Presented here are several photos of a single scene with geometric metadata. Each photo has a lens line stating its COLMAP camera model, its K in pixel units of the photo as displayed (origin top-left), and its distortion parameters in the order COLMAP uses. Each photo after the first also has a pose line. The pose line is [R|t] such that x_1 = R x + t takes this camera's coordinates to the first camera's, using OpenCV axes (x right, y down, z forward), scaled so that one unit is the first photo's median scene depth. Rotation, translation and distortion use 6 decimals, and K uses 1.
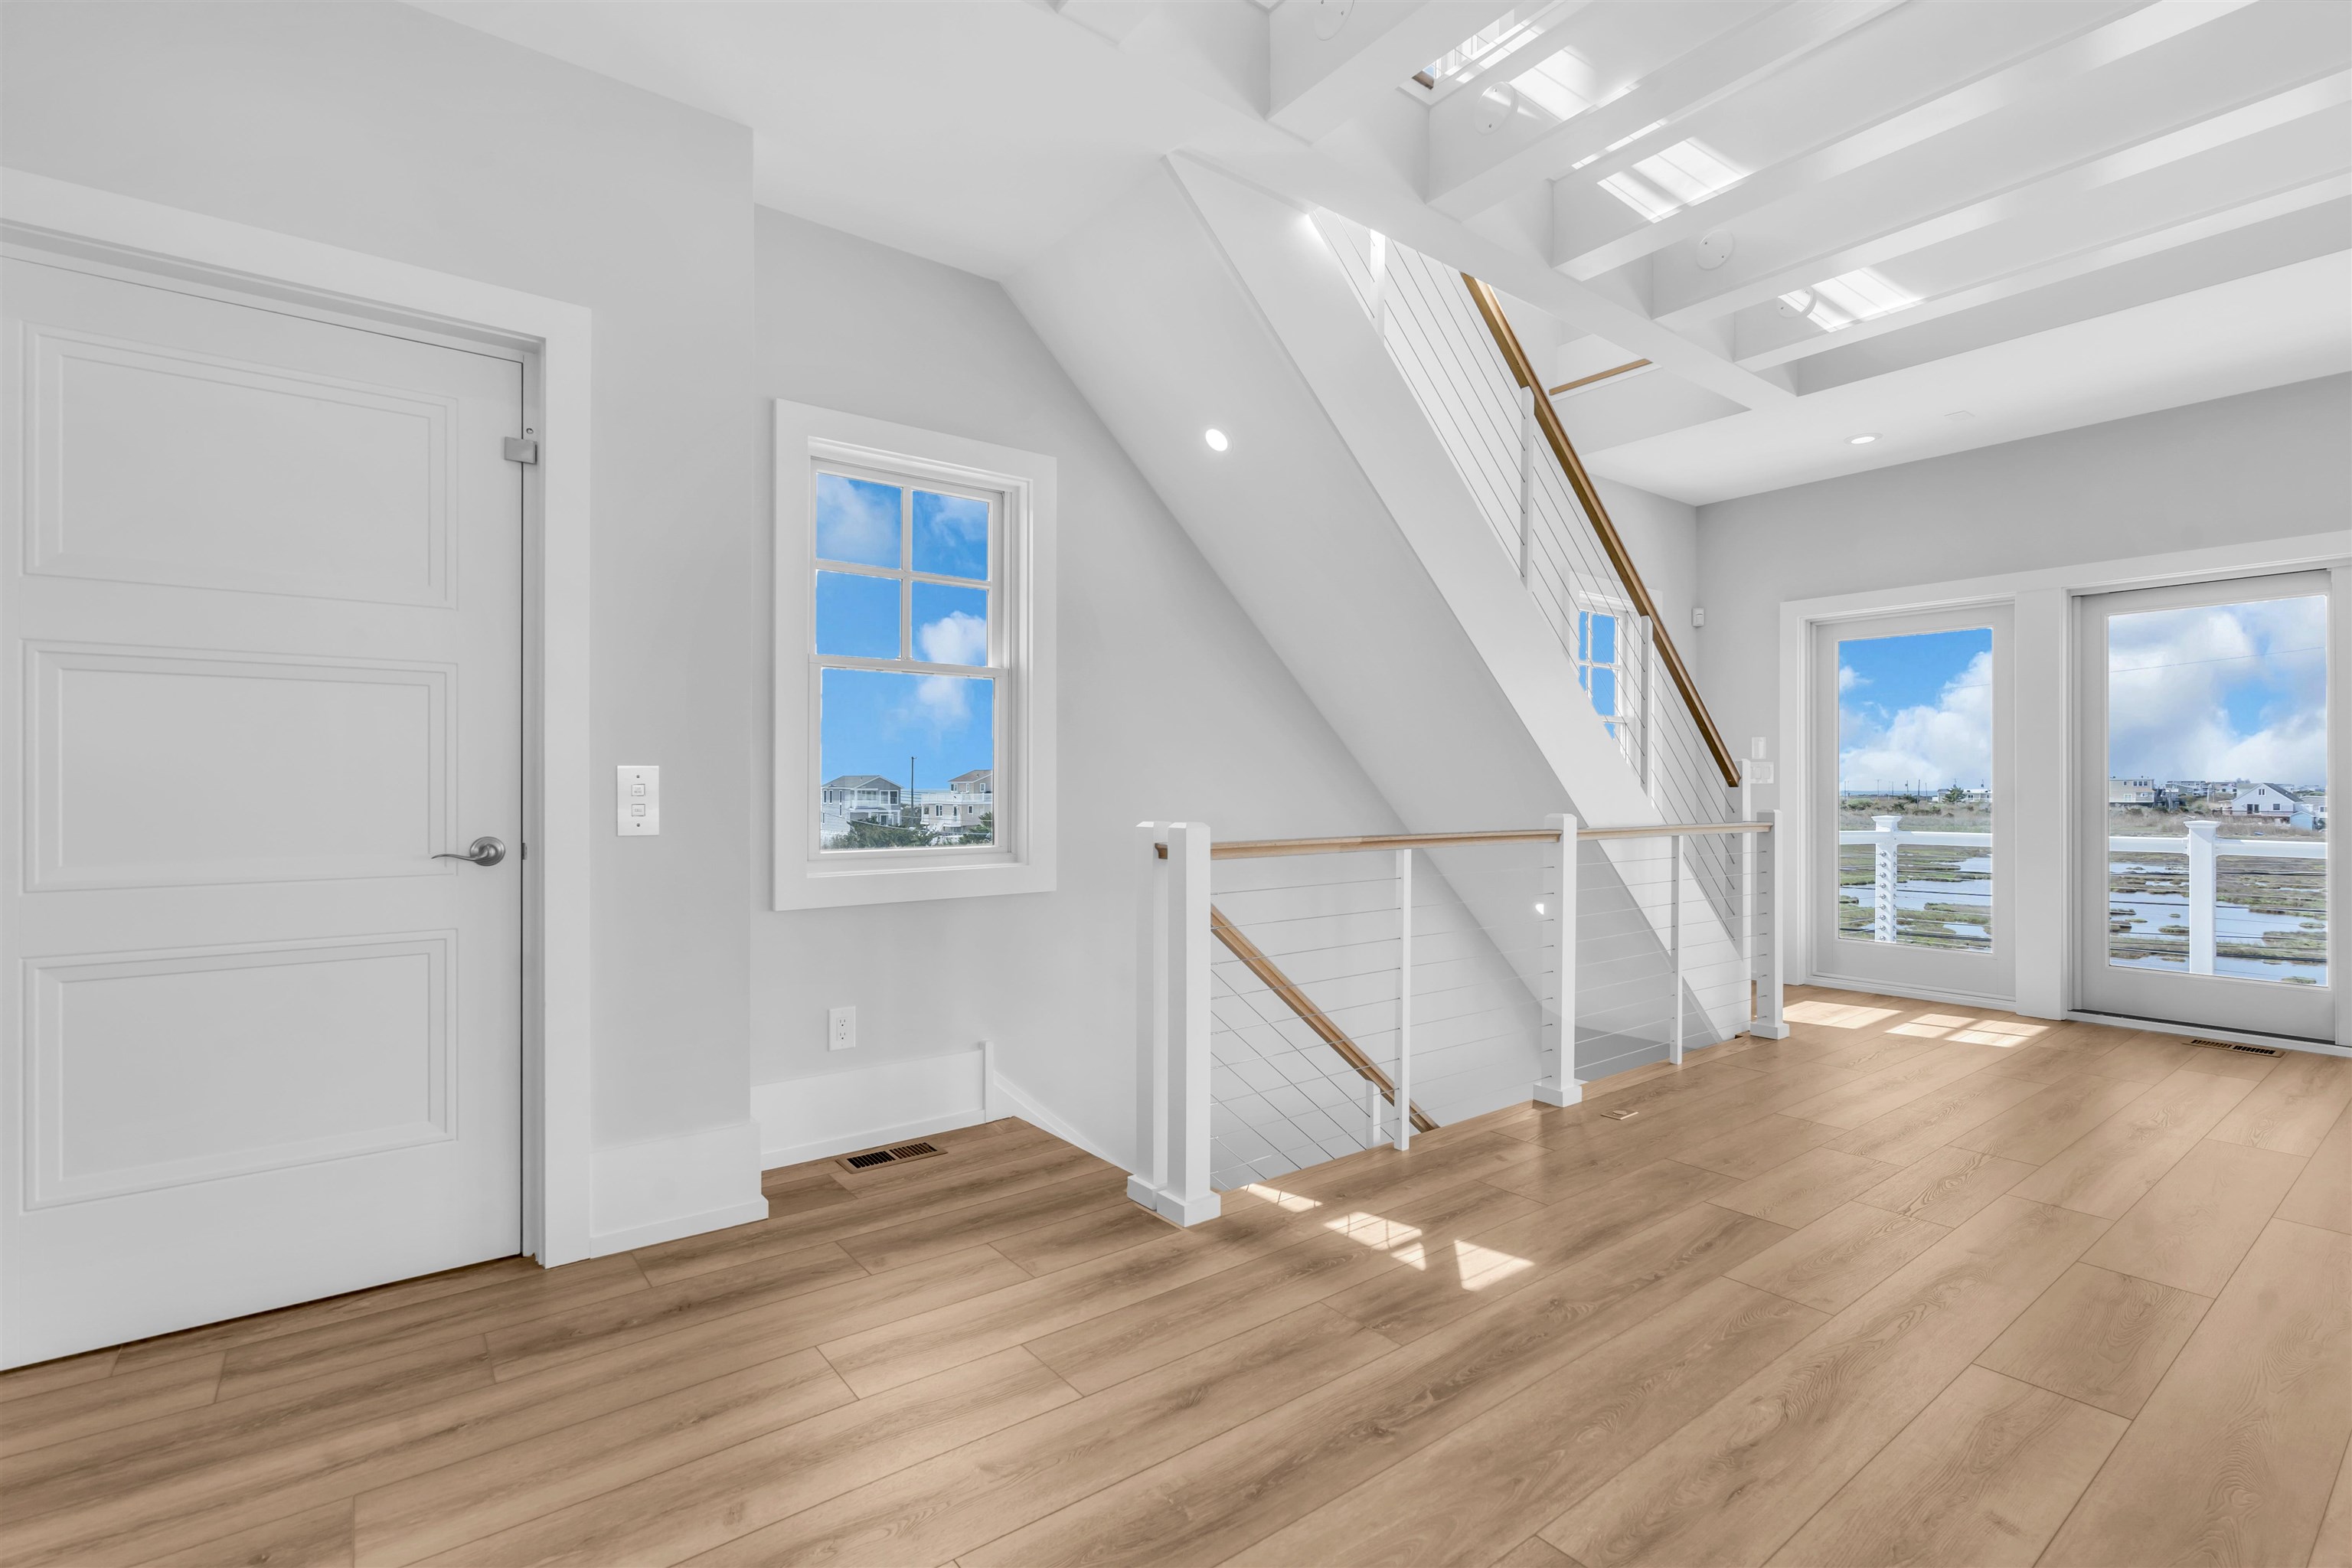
lens RADIAL K [[1072.8, 0, 1181.2], [0, 1072.8, 783.2], [0, 0, 1]] dist [-0.003763, 0.001731]
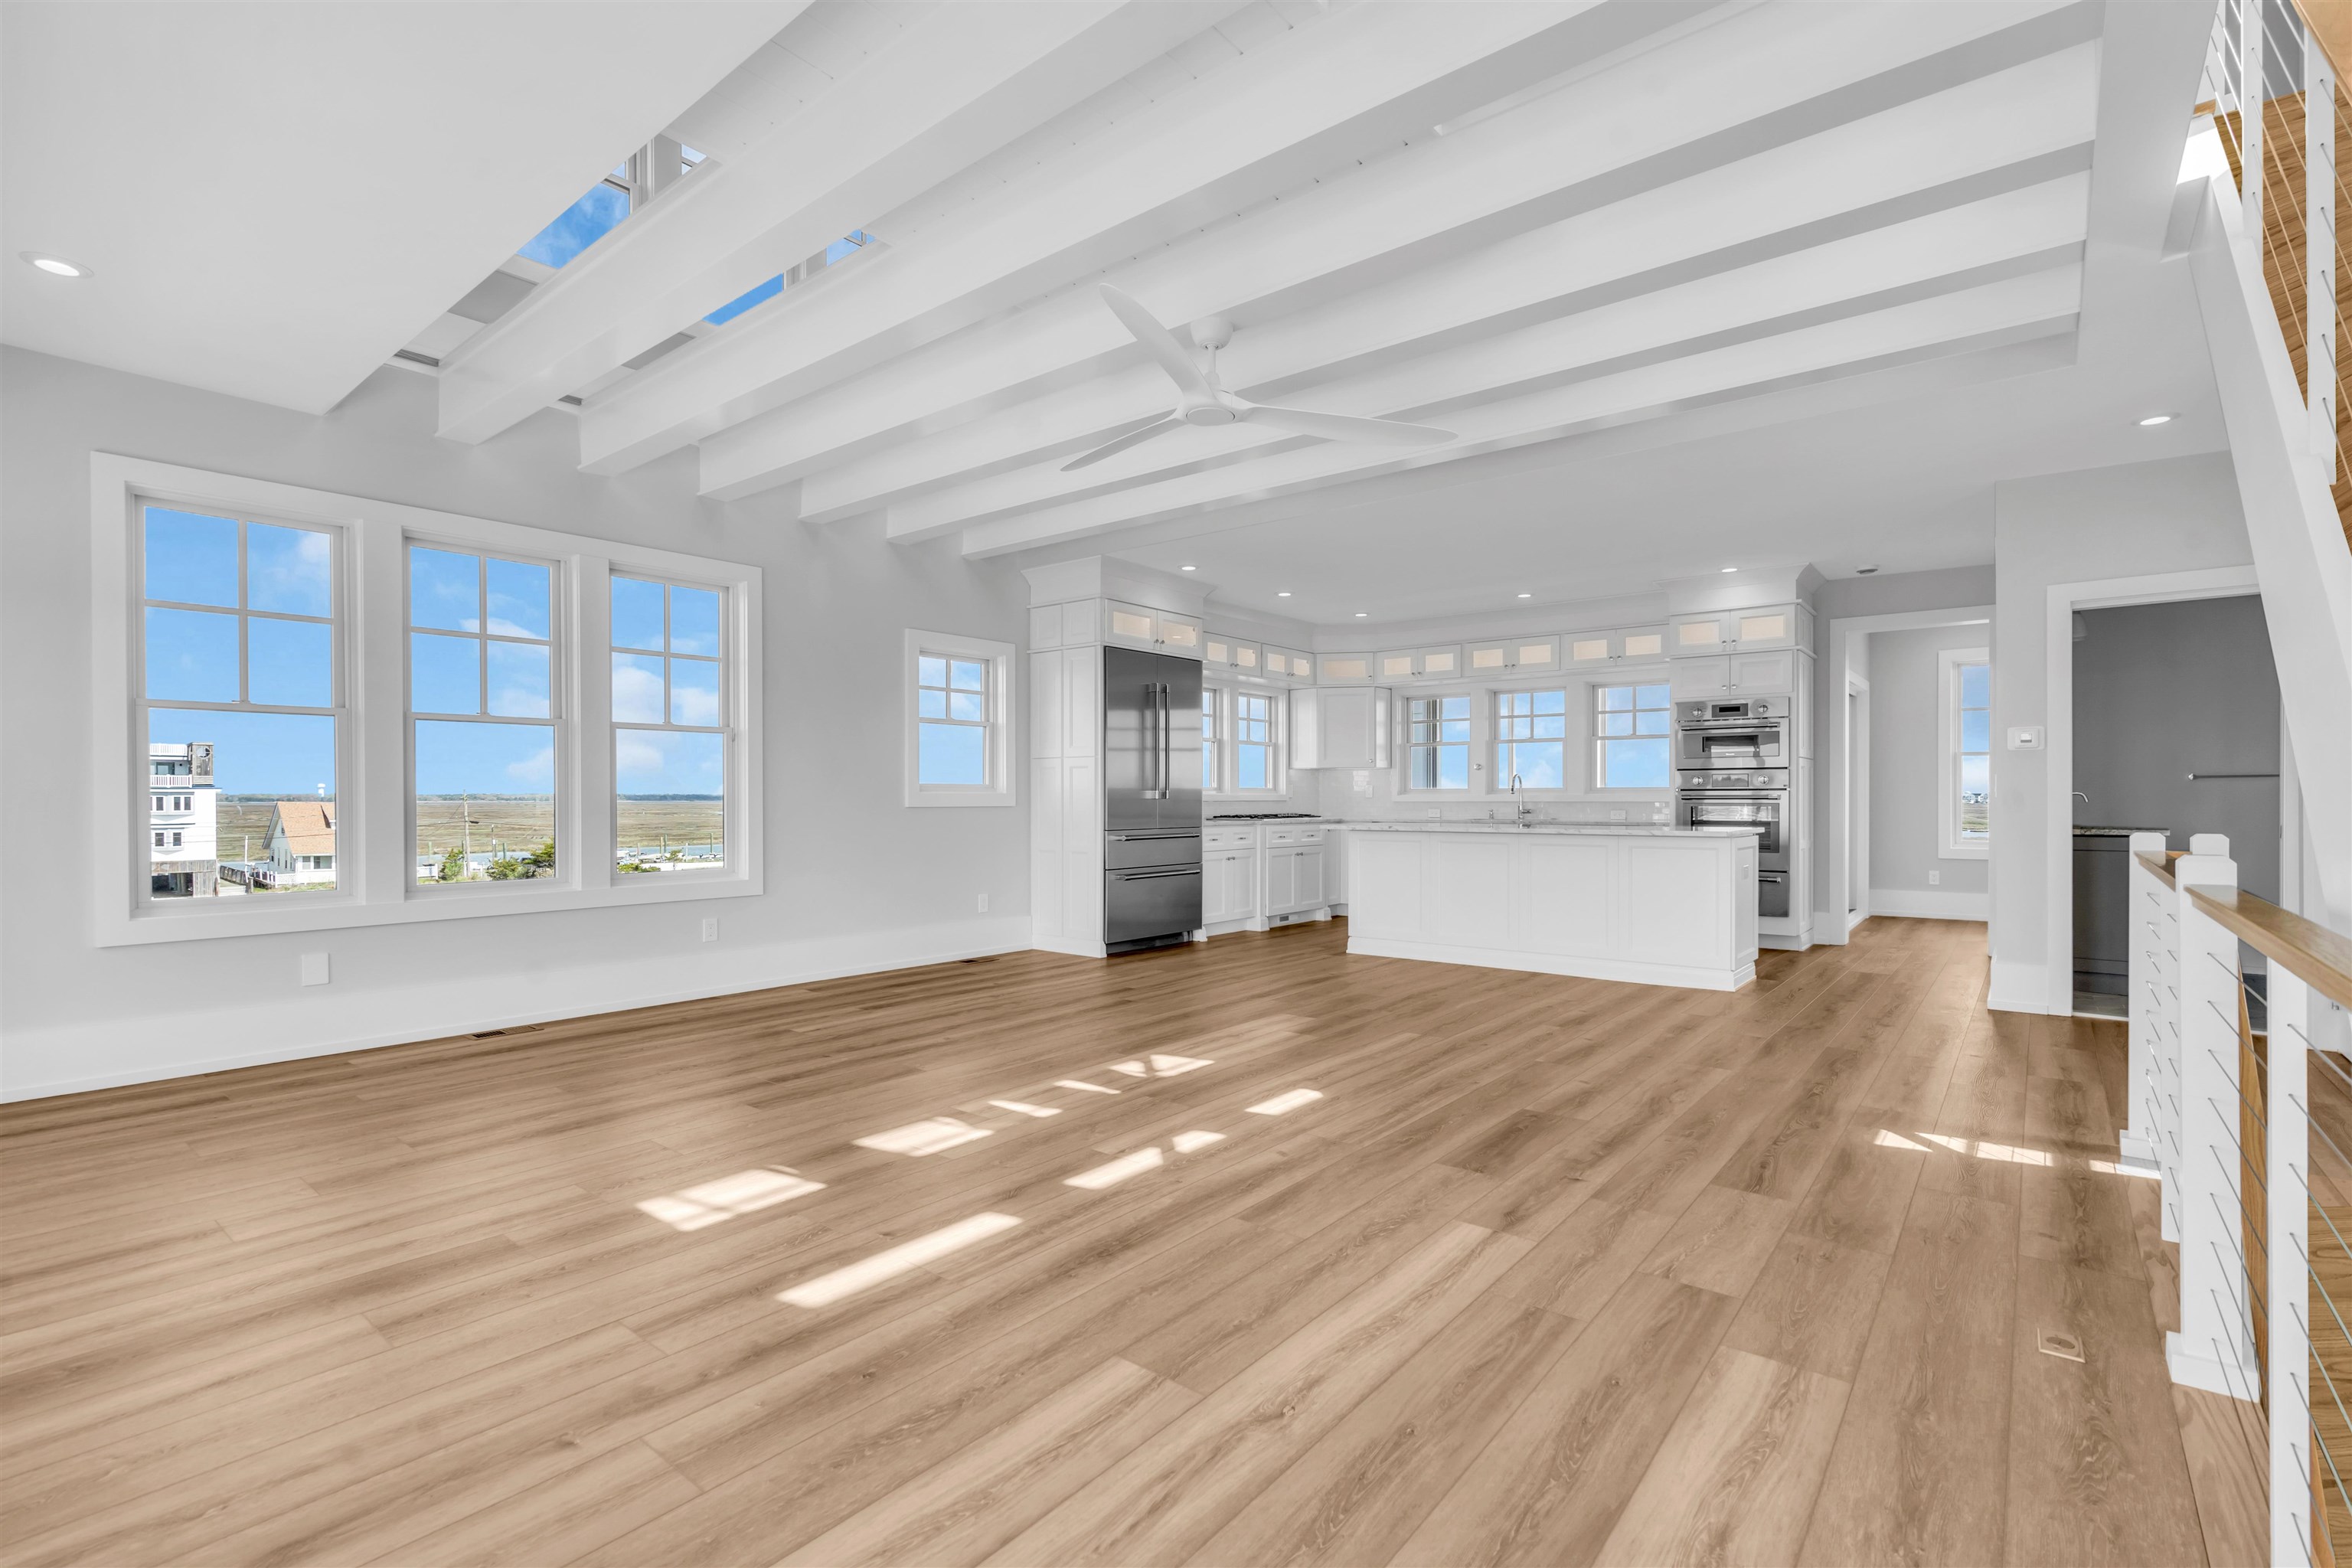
lens RADIAL K [[1059.4, 0, 1179.0], [0, 1059.4, 803.7], [0, 0, 1]] dist [-0.004536, -0.000337]
pose [[-0.974016, -0.003623, -0.226452, 1.021838], [-0.004079, 0.999990, 0.001545, -0.000018], [0.226445, 0.002429, -0.974021, 1.450160]]
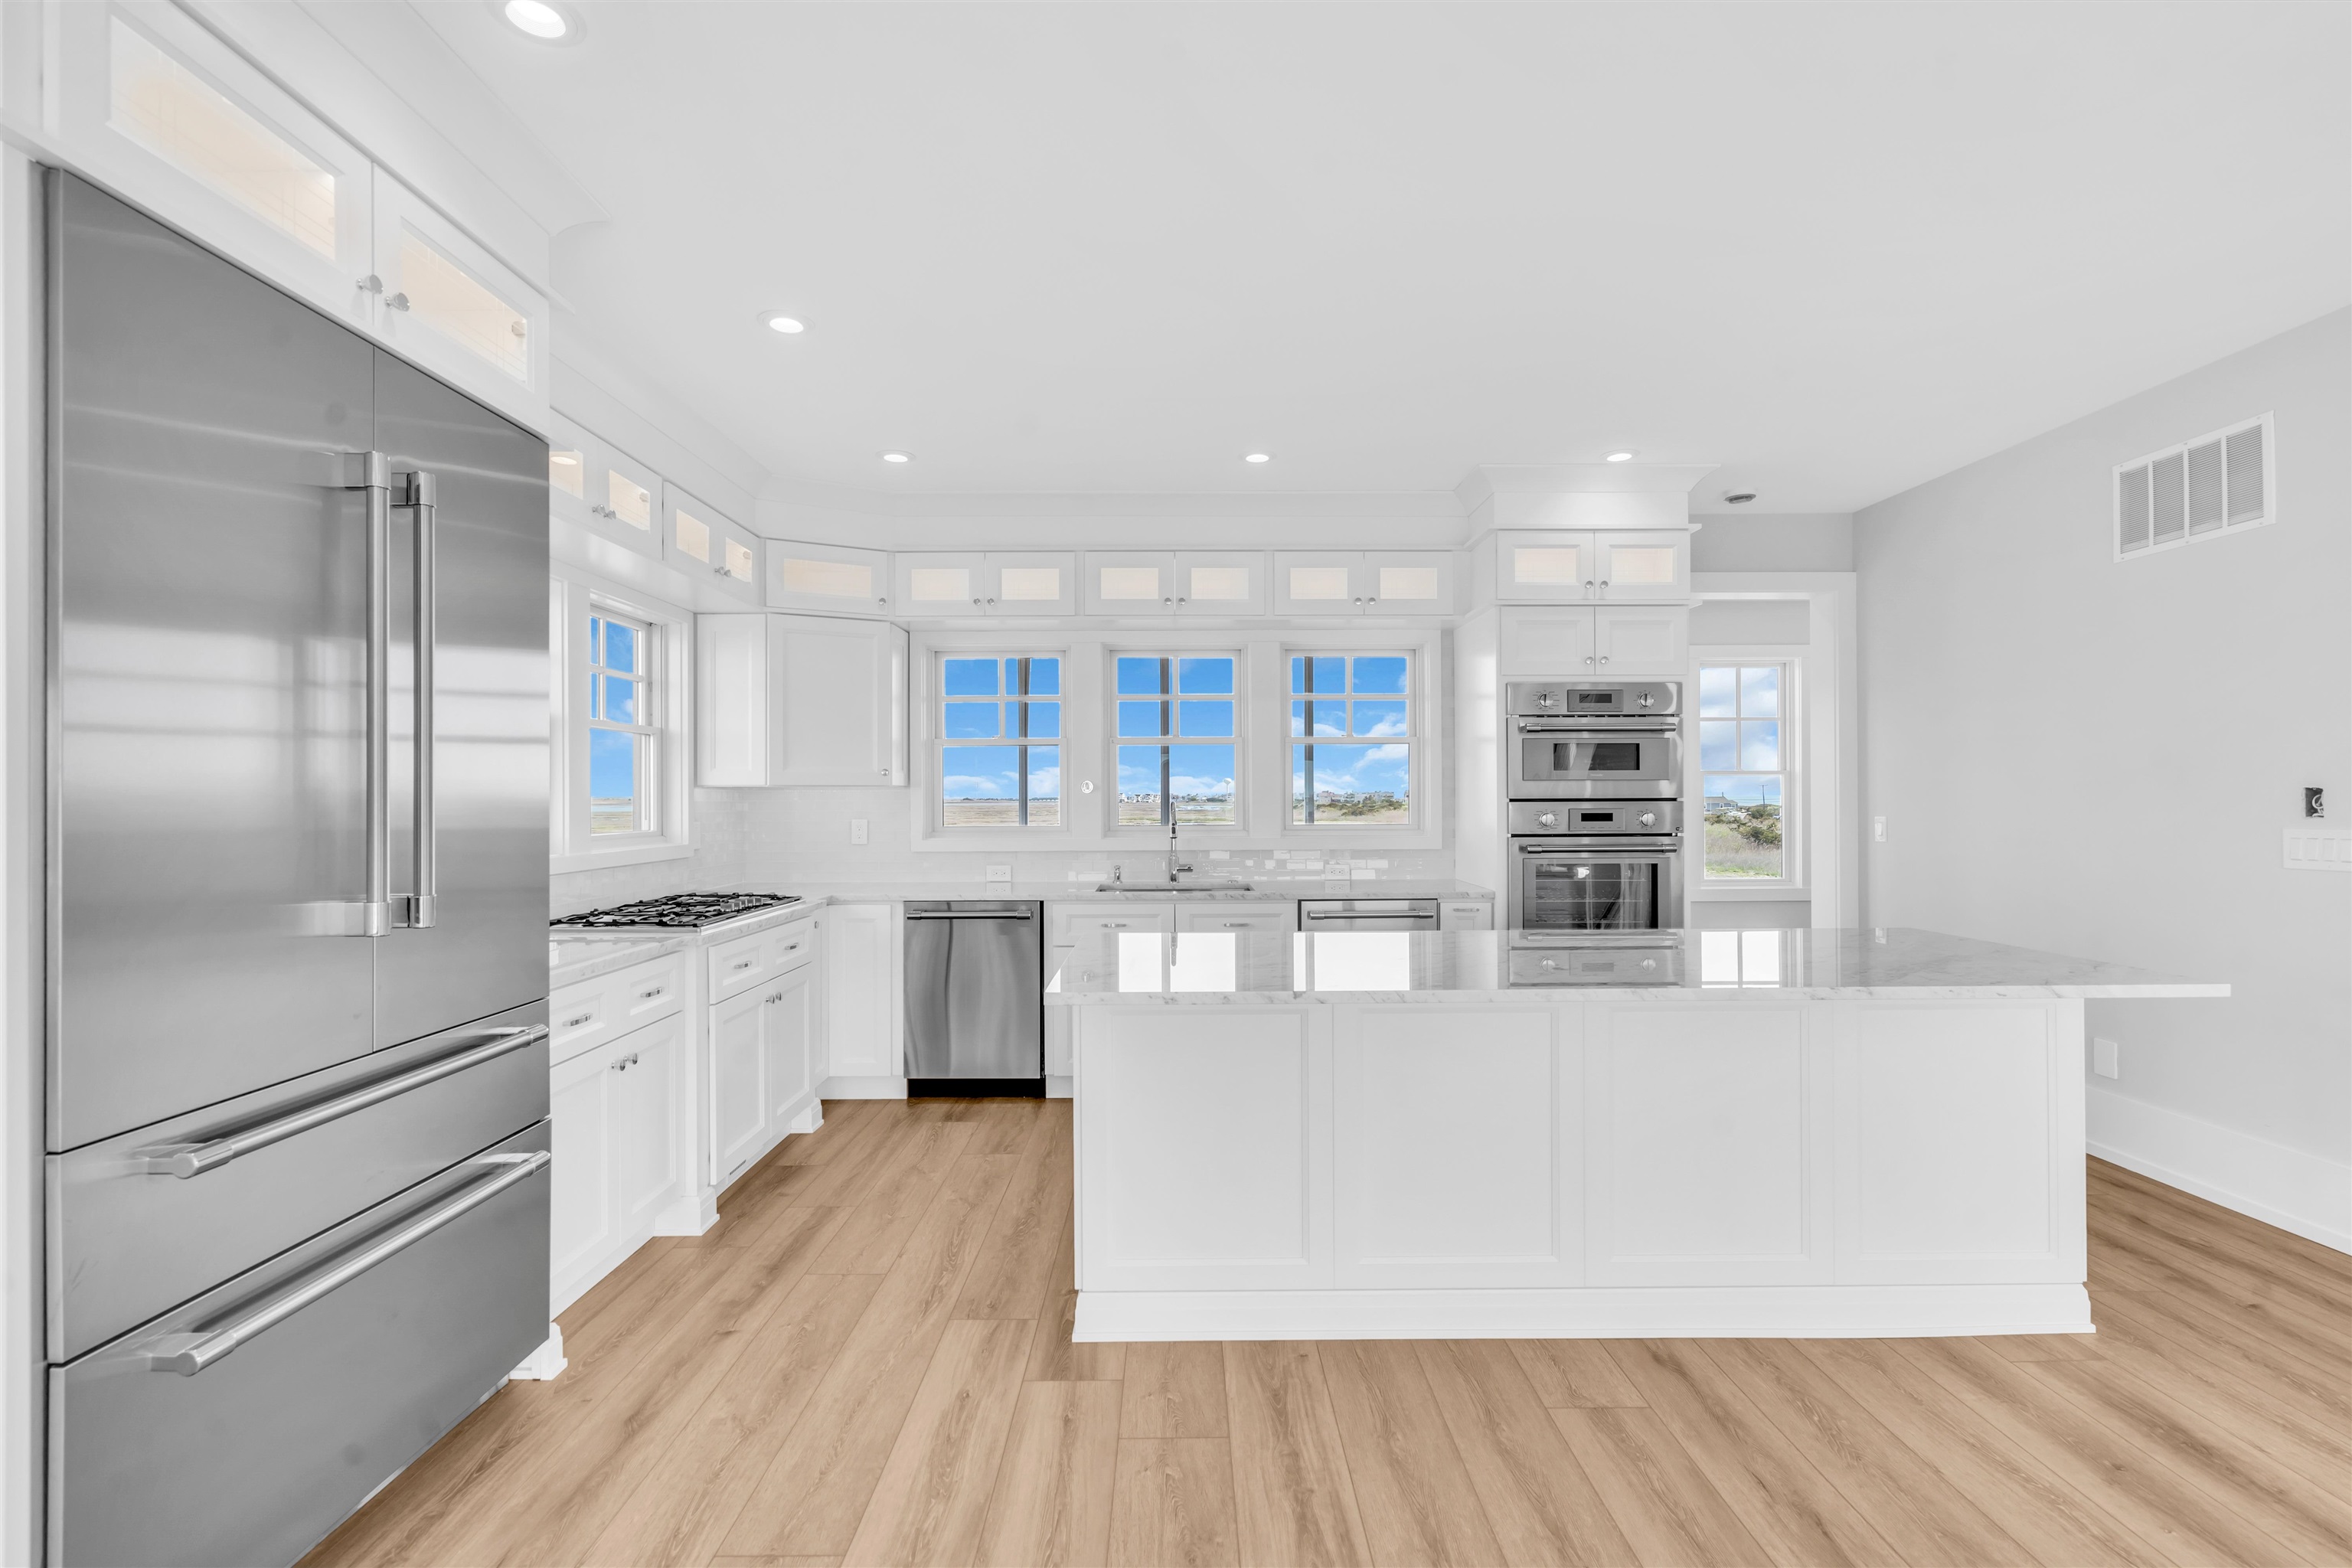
lens RADIAL K [[1072.8, 0, 1191.8], [0, 1072.8, 792.9], [0, 0, 1]] dist [-0.003763, 0.001731]
pose [[-0.606975, -0.007495, -0.794686, 0.747369], [0.002763, 0.999930, -0.011541, -0.068761], [0.794716, -0.009201, -0.606912, -0.044793]]
